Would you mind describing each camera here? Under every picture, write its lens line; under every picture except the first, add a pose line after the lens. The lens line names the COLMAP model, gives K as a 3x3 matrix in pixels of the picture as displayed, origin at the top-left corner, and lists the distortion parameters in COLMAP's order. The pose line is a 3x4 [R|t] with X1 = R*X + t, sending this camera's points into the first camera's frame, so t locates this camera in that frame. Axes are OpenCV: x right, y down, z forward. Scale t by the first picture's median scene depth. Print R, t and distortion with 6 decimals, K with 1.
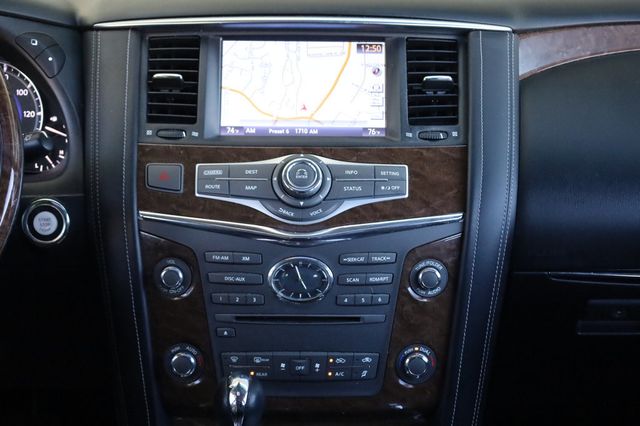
lens RADIAL K [[1170.1, 0, 320.0], [0, 1170.1, 213.0], [0, 0, 1]] dist [-0.005486, 0.032282]
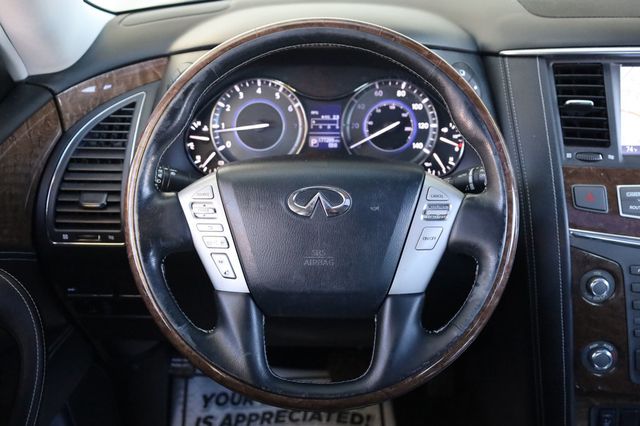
lens RADIAL K [[870.9, 0, 320.0], [0, 870.9, 213.0], [0, 0, 1]] dist [-0.017406, 0.023774]
pose [[0.999627, -0.001893, -0.027258, -0.371411], [0.005538, 0.990925, 0.134304, -0.130603], [0.026756, -0.134404, 0.990565, 0.161379]]
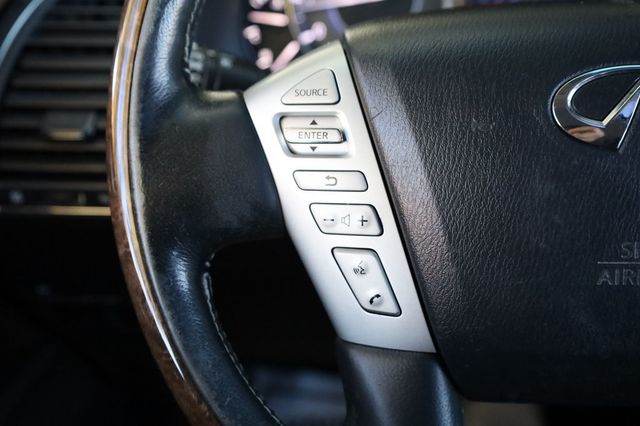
lens RADIAL K [[771.1, 0, 320.0], [0, 771.1, 213.0], [0, 0, 1]] dist [-0.000636, -0.000290]
pose [[0.998486, 0.003510, -0.054903, -0.472876], [0.007286, 0.980733, 0.195216, -0.058929], [0.054530, -0.195320, 0.979222, 0.636550]]
